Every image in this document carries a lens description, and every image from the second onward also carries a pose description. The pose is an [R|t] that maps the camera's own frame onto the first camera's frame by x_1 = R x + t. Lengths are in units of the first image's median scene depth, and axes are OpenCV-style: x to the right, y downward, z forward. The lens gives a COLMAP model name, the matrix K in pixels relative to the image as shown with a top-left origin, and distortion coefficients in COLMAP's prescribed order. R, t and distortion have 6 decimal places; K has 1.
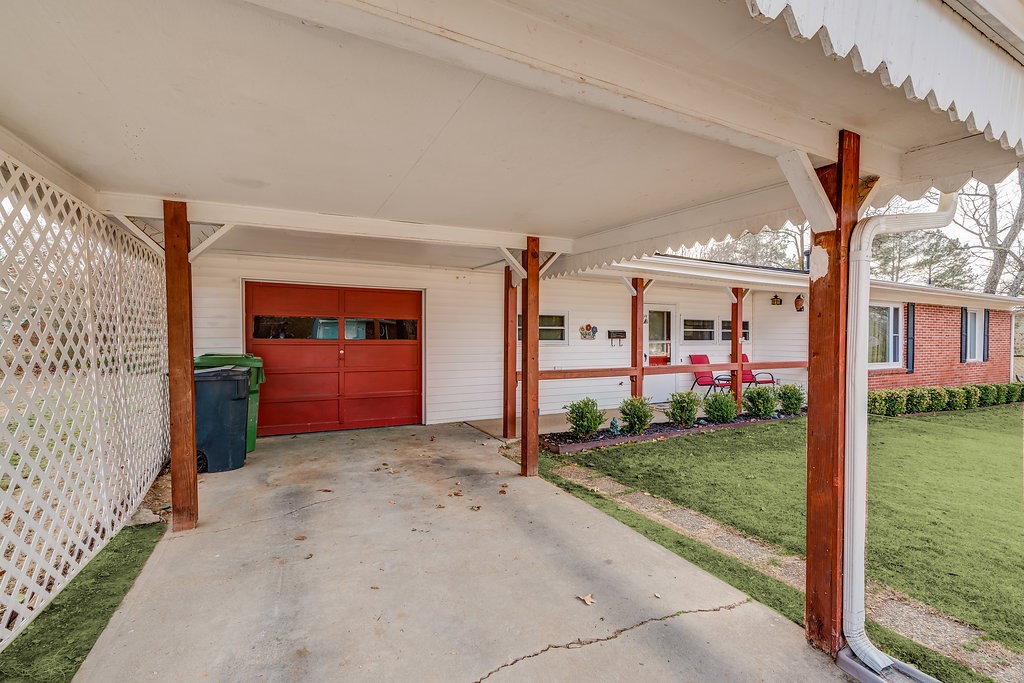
lens RADIAL K [[439.0, 0, 510.7], [0, 439.0, 344.4], [0, 0, 1]] dist [-0.000739, -0.000047]
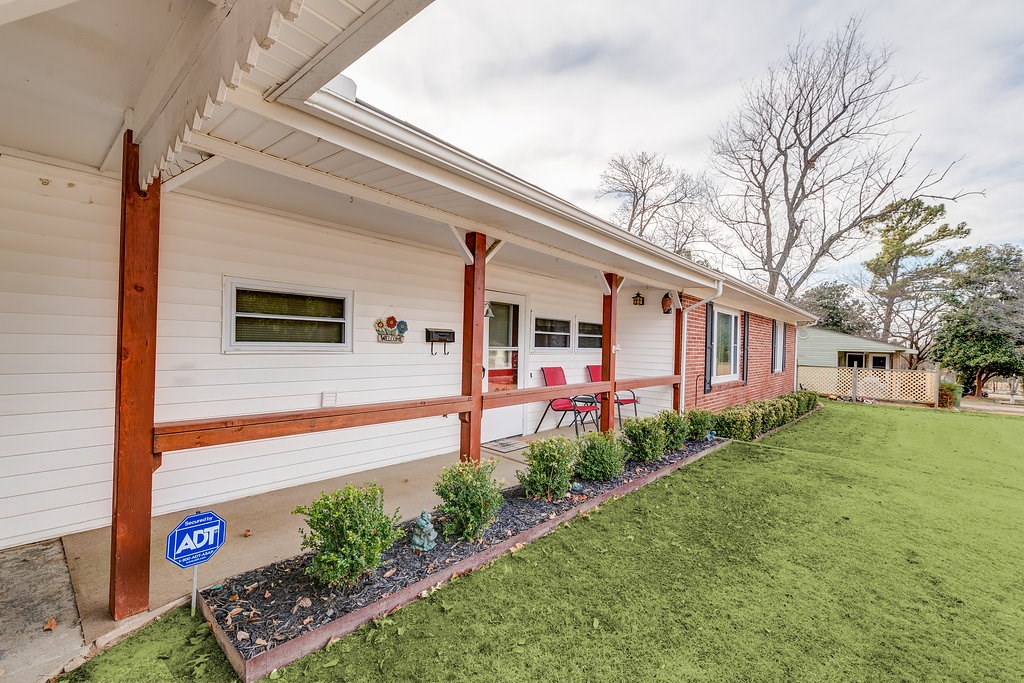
lens RADIAL K [[439.0, 0, 510.7], [0, 439.0, 344.4], [0, 0, 1]] dist [-0.000739, -0.000047]
pose [[0.929819, 0.020779, 0.367430, 0.110893], [-0.018543, 0.999782, -0.009614, -0.006367], [-0.367549, 0.002126, 0.930002, 0.401776]]
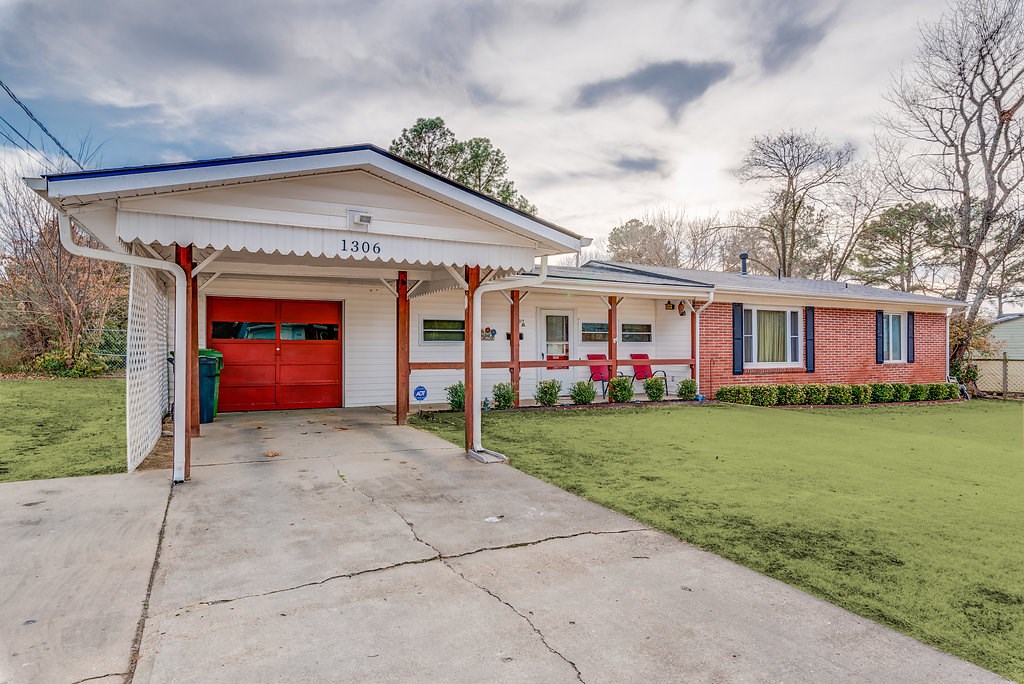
lens RADIAL K [[591.9, 0, 512.0], [0, 591.9, 342.0], [0, 0, 1]] dist [-0.001622, 0.000262]
pose [[0.999865, -0.002895, 0.016164, 0.215301], [0.003263, 0.999734, -0.022827, 0.029796], [-0.016094, 0.022877, 0.999609, -0.587446]]
